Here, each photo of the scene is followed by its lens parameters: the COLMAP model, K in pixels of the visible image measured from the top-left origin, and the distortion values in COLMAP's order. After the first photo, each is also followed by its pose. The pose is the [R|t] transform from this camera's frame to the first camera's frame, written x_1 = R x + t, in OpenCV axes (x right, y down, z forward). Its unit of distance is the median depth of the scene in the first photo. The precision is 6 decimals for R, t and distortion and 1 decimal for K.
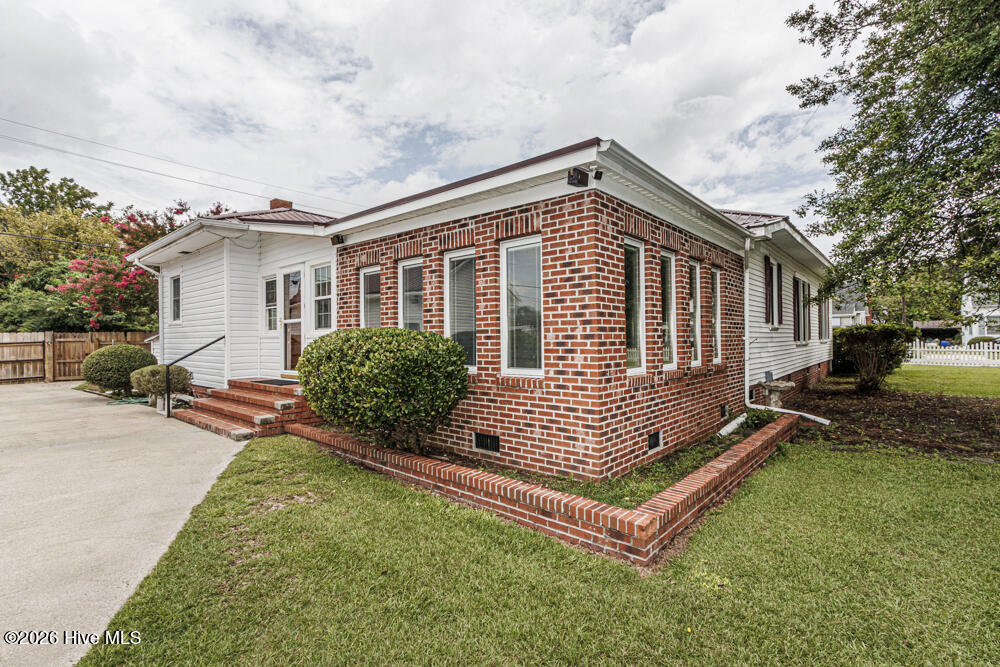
lens RADIAL K [[462.7, 0, 499.8], [0, 462.7, 328.0], [0, 0, 1]] dist [-0.017259, -0.000001]
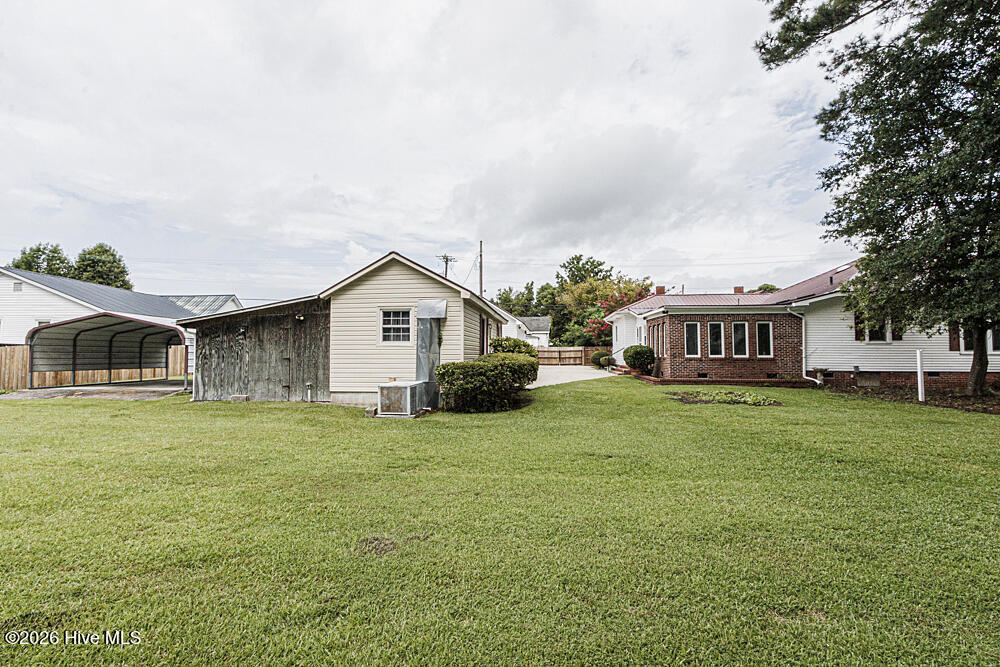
lens RADIAL K [[462.7, 0, 499.5], [0, 462.7, 332.6], [0, 0, 1]] dist [-0.017259, -0.000001]
pose [[0.562940, -0.044449, -0.825302, 0.393511], [0.030950, 0.998986, -0.032692, 0.000422], [0.825918, -0.007139, 0.563745, -0.376338]]
